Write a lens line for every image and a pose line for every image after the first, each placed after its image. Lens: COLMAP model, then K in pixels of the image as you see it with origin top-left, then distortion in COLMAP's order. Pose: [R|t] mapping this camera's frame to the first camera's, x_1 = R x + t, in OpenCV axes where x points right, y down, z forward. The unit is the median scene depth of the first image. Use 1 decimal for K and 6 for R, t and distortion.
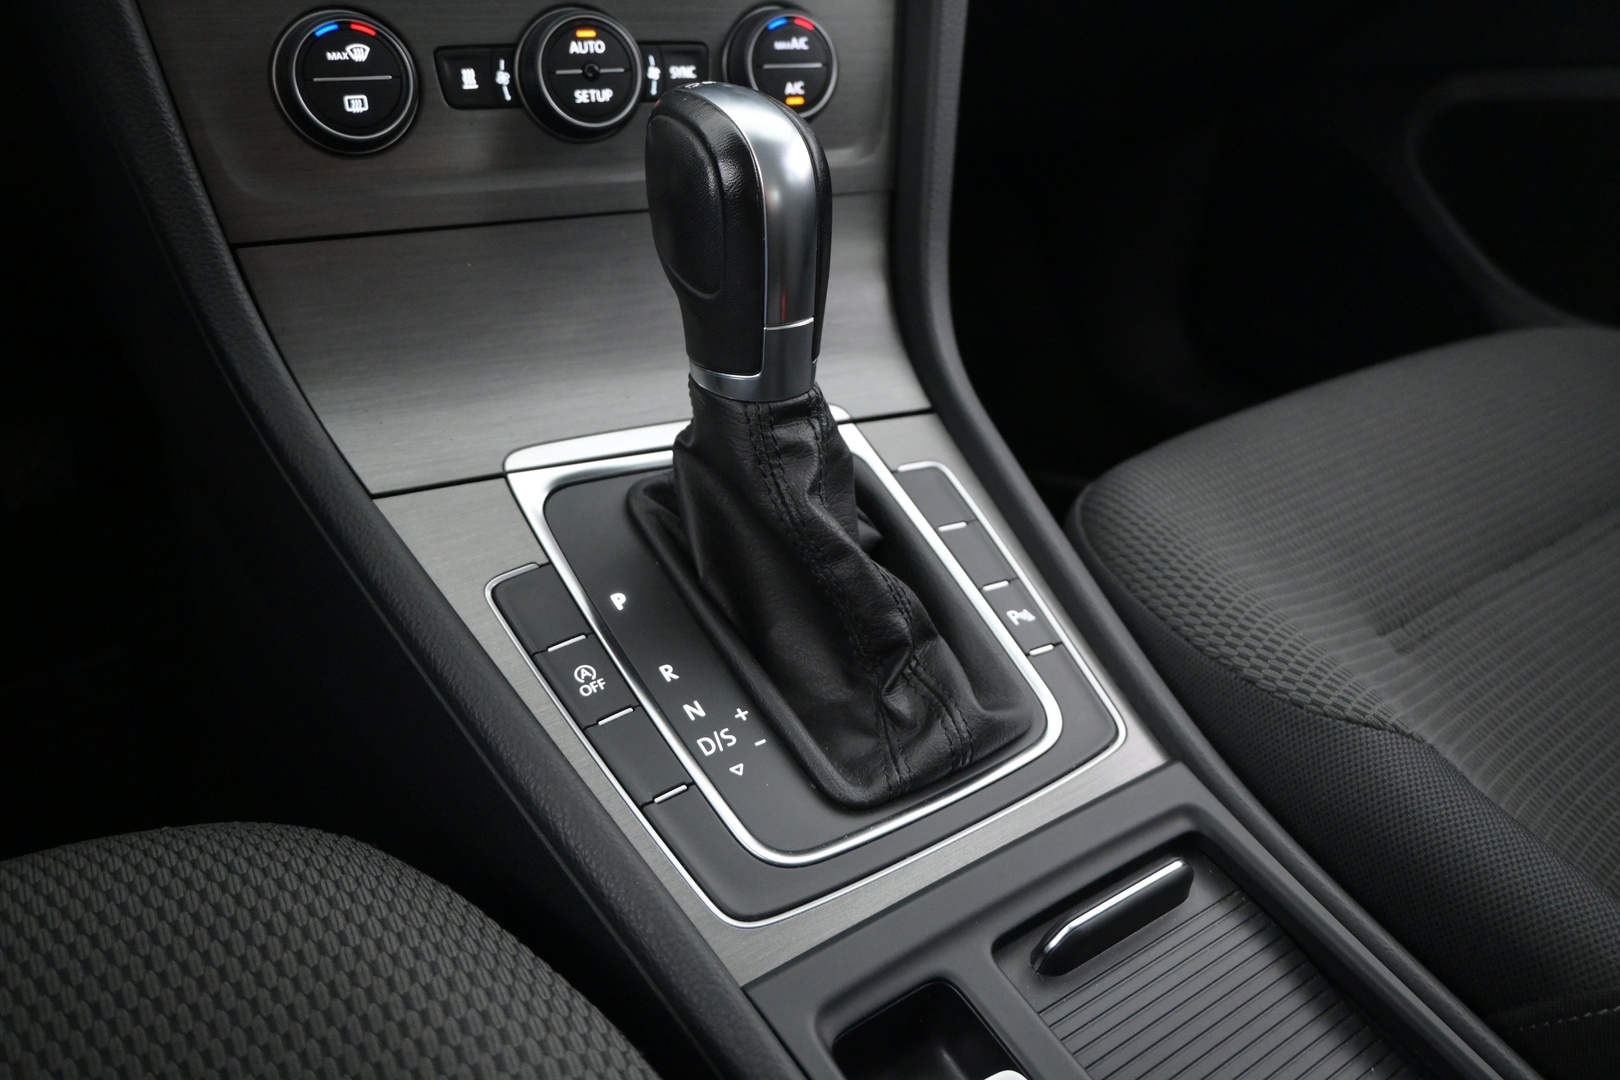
lens RADIAL K [[1245.1, 0, 818.6], [0, 1245.1, 534.5], [0, 0, 1]] dist [-0.001228, -0.000760]
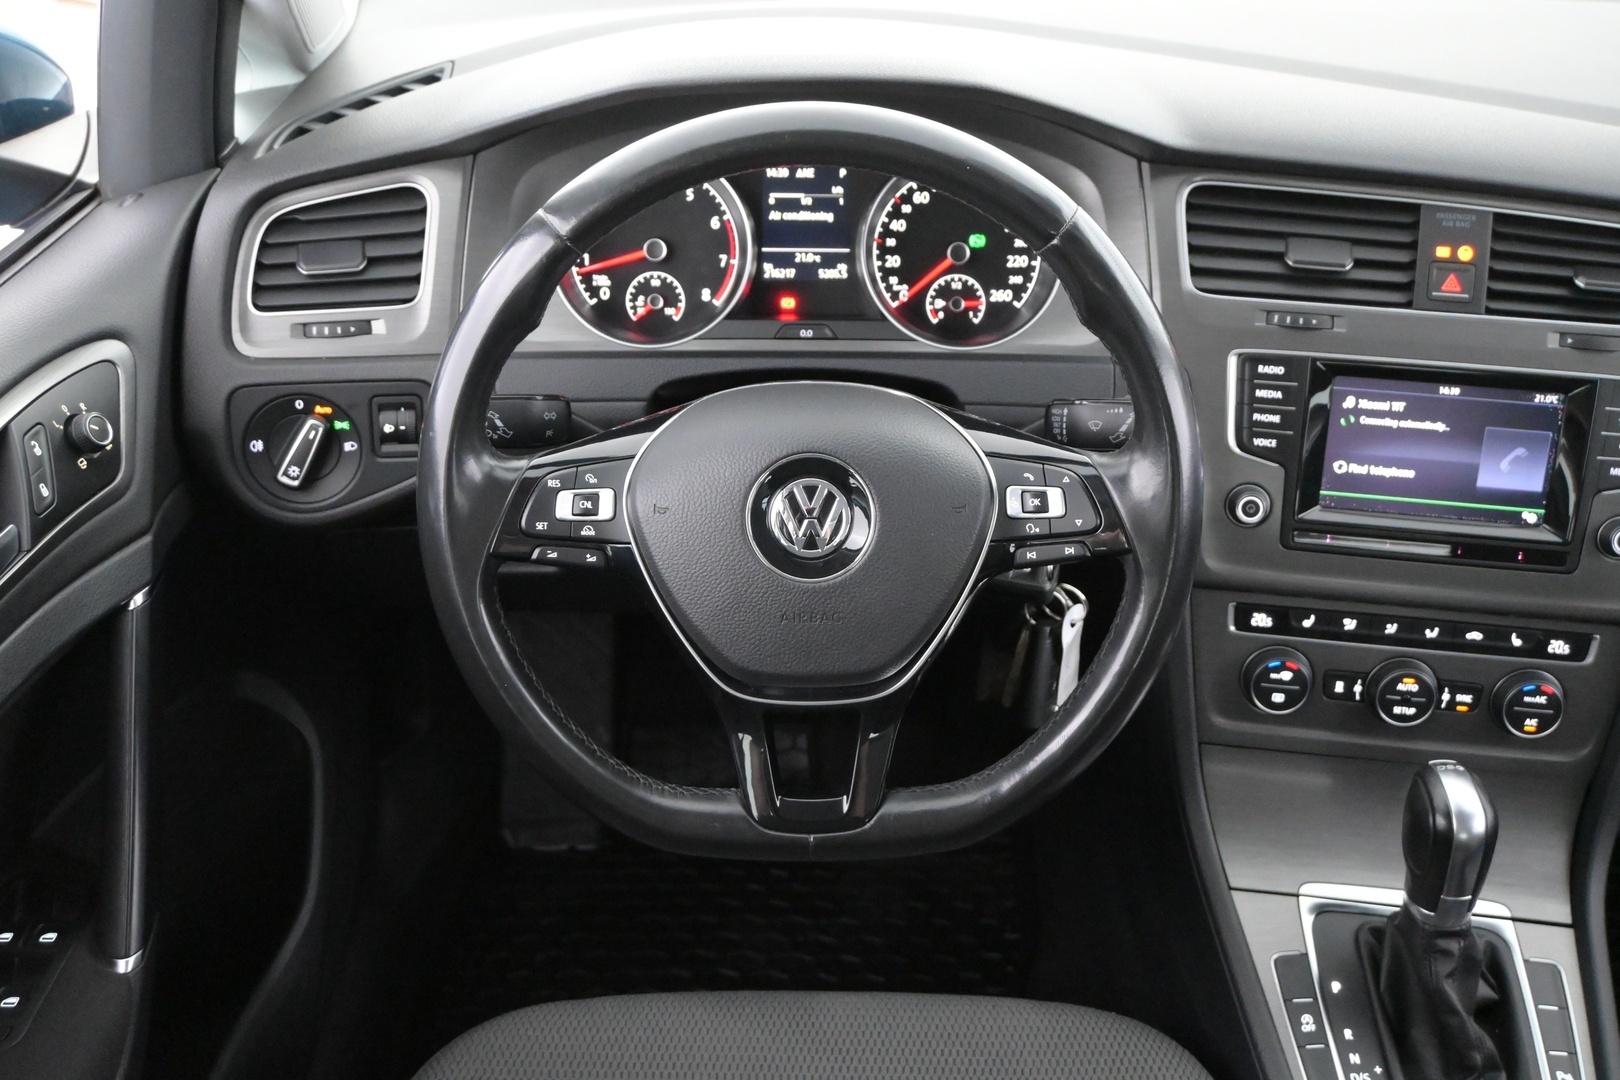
lens RADIAL K [[1640.3, 0, 804.8], [0, 1640.3, 541.9], [0, 0, 1]] dist [-0.003674, 0.000000]
pose [[0.819120, 0.258282, -0.512185, 0.273480], [-0.266280, 0.962070, 0.059295, -0.507856], [0.508072, 0.087815, 0.856826, -1.567233]]
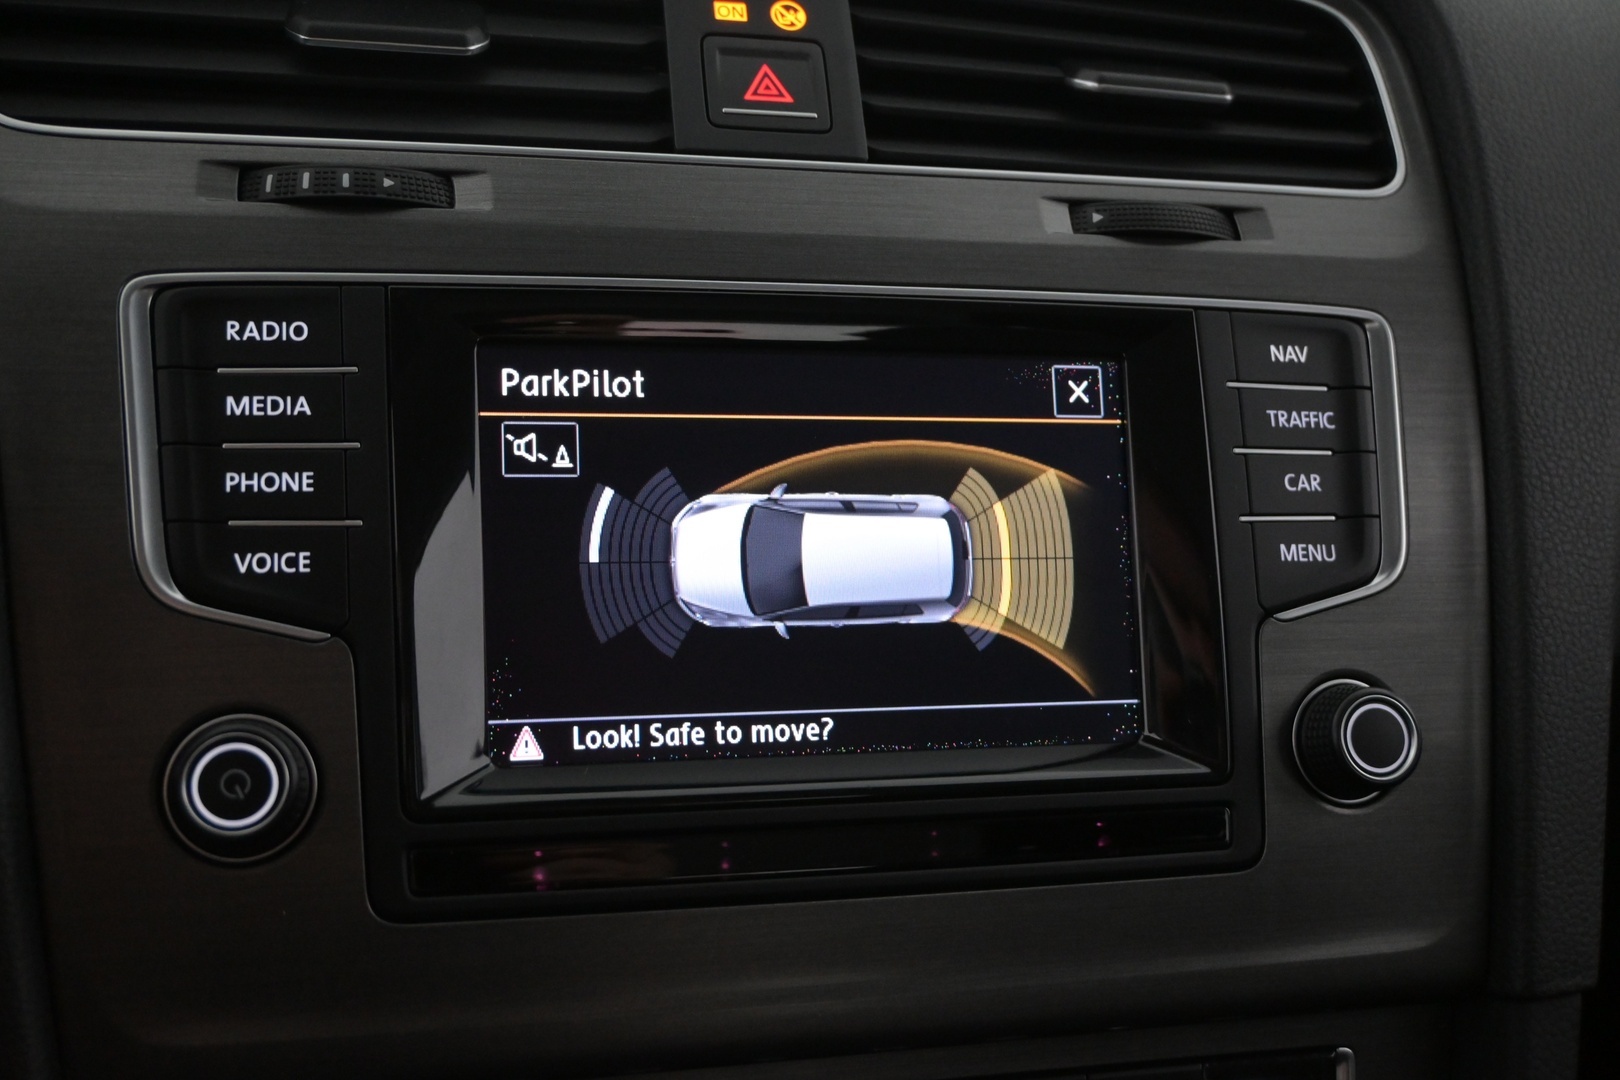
lens RADIAL K [[1640.3, 0, 806.0], [0, 1640.3, 543.5], [0, 0, 1]] dist [-0.003674, 0.000000]
pose [[0.974110, 0.015856, -0.225517, -0.055959], [-0.094473, 0.934811, -0.342349, -0.471331], [0.205387, 0.354791, 0.912107, 0.212226]]
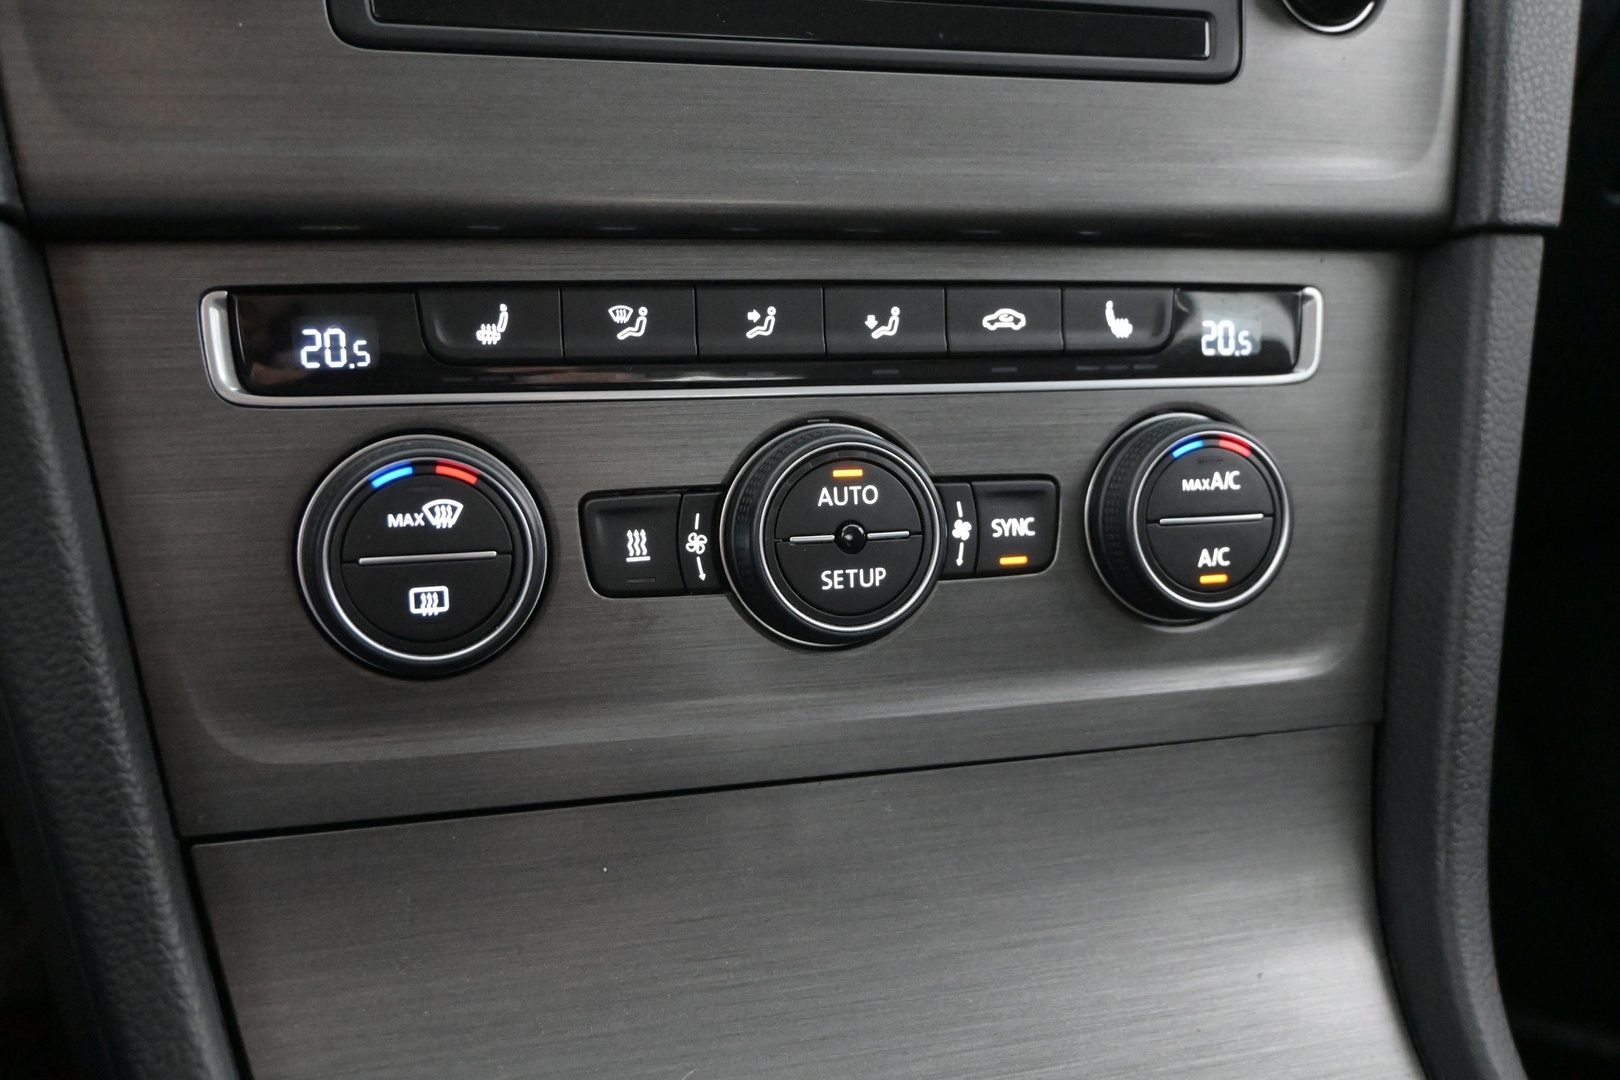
lens RADIAL K [[1565.0, 0, 819.5], [0, 1565.0, 541.0], [0, 0, 1]] dist [0.002108, 0.000000]
pose [[0.982590, 0.034128, -0.182623, -0.070626], [-0.076411, 0.970231, -0.229811, -0.211647], [0.169344, 0.239764, 0.955948, 0.336841]]
